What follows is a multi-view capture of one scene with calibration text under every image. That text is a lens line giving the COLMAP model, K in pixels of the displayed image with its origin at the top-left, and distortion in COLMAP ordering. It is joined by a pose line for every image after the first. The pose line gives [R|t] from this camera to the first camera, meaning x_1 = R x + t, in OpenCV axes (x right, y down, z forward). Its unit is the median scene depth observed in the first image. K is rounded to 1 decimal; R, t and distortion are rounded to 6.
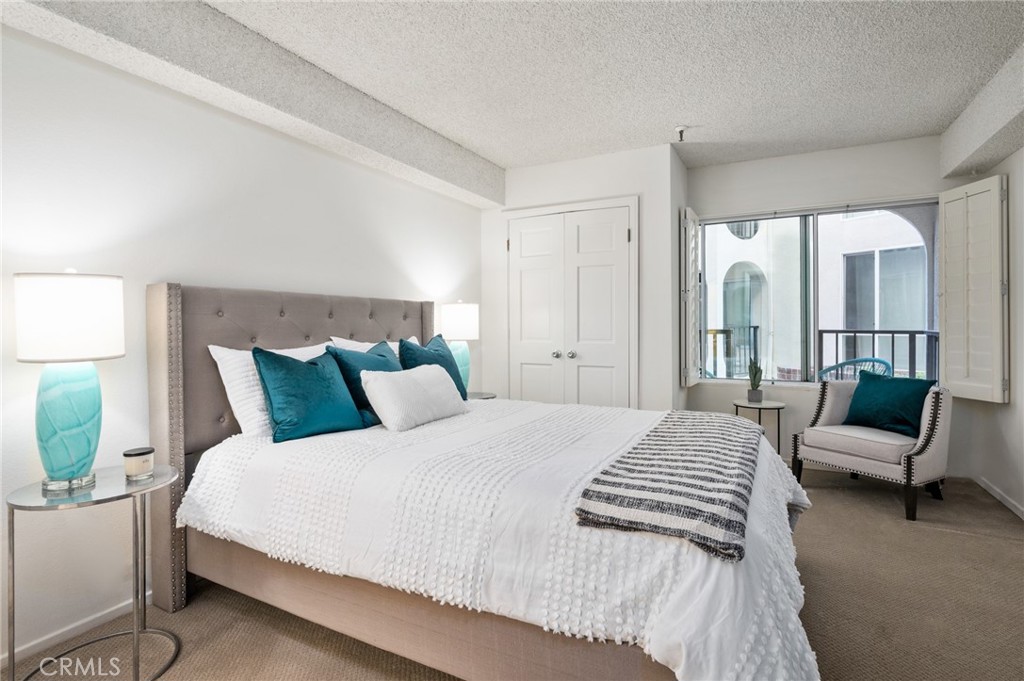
lens RADIAL K [[512.4, 0, 510.8], [0, 512.4, 322.3], [0, 0, 1]] dist [0.001387, 0.000024]
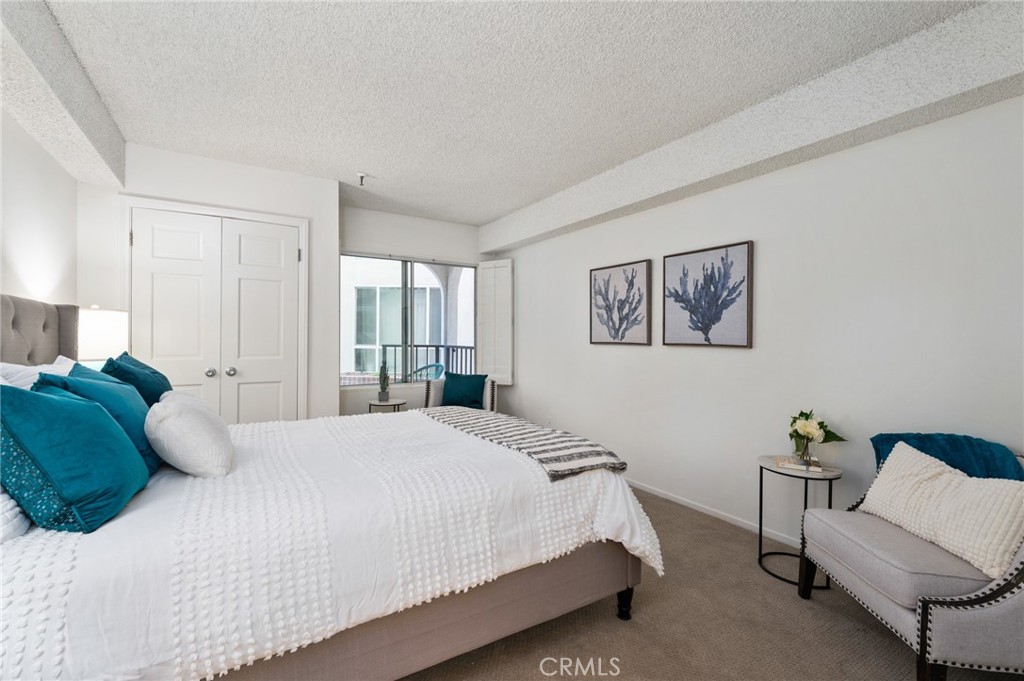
lens RADIAL K [[452.1, 0, 513.2], [0, 452.1, 335.2], [0, 0, 1]] dist [0.001475, 0.000074]
pose [[0.510446, 0.016246, 0.859756, -0.352820], [-0.012114, 0.999858, -0.011701, 0.000274], [-0.859825, -0.004442, 0.510570, 0.154404]]
